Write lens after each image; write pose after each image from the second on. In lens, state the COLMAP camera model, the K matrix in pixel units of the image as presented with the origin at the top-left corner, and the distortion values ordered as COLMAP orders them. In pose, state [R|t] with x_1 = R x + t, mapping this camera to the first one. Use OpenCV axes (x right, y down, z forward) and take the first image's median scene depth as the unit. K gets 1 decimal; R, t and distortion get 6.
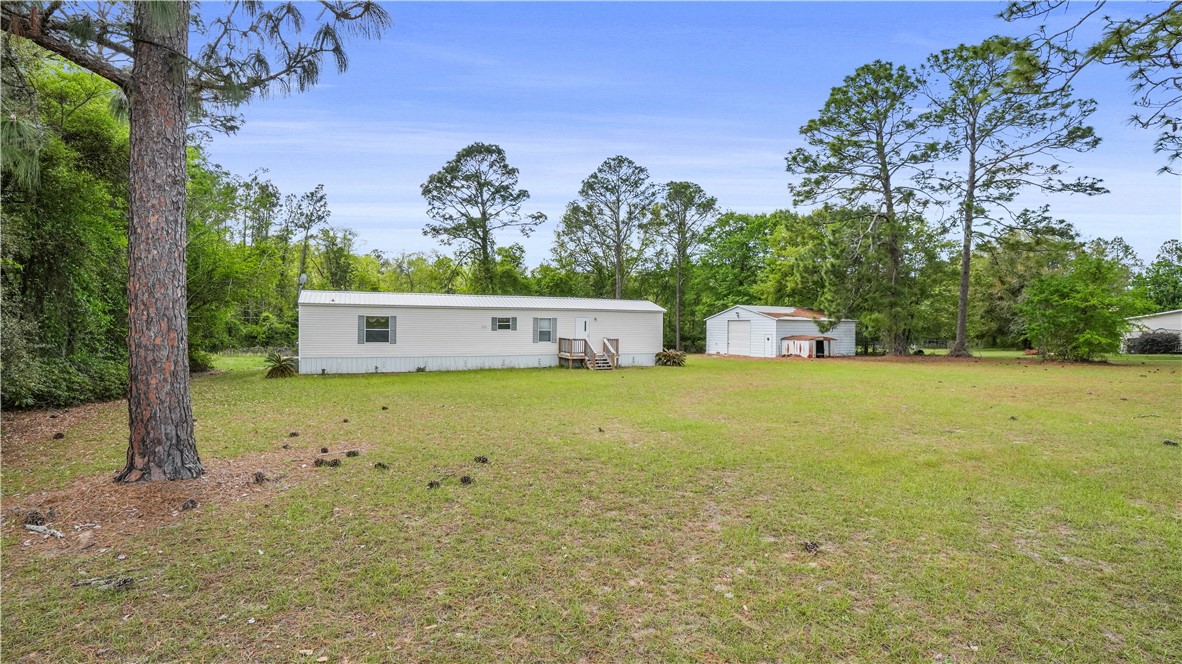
lens RADIAL K [[542.0, 0, 585.3], [0, 542.0, 330.3], [0, 0, 1]] dist [-0.073725, 0.018315]
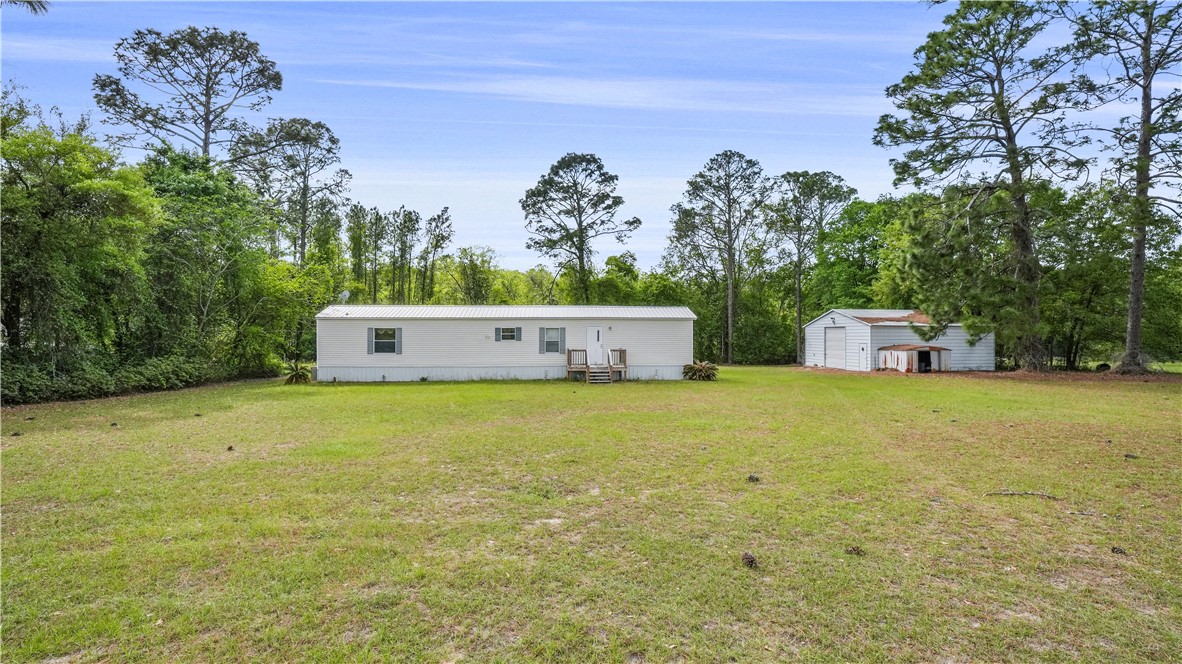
lens RADIAL K [[542.0, 0, 585.3], [0, 542.0, 330.3], [0, 0, 1]] dist [-0.073725, 0.018315]
pose [[0.941406, -0.011239, -0.337088, 0.184383], [0.005557, 0.999826, -0.017816, -0.000331], [0.337230, 0.014899, 0.941304, 0.072261]]
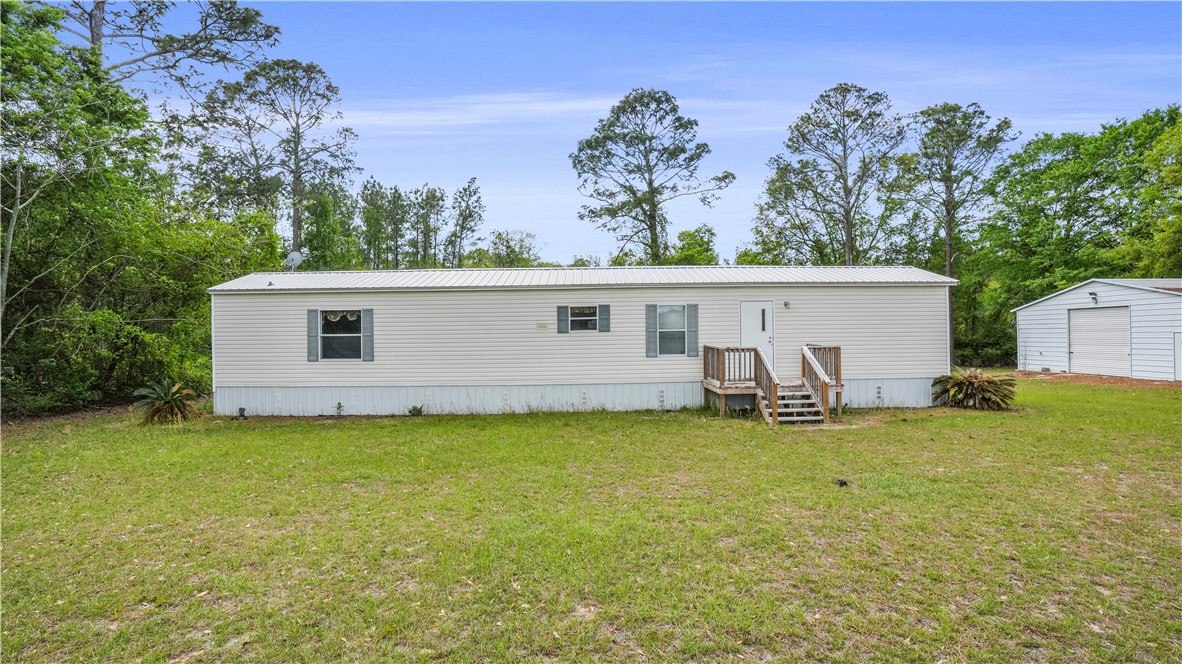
lens RADIAL K [[542.0, 0, 585.3], [0, 542.0, 330.3], [0, 0, 1]] dist [-0.073725, 0.018315]
pose [[0.916708, -0.024917, -0.398780, 0.027215], [0.017557, 0.999602, -0.022097, 0.005298], [0.399172, 0.013255, 0.916780, 0.325884]]
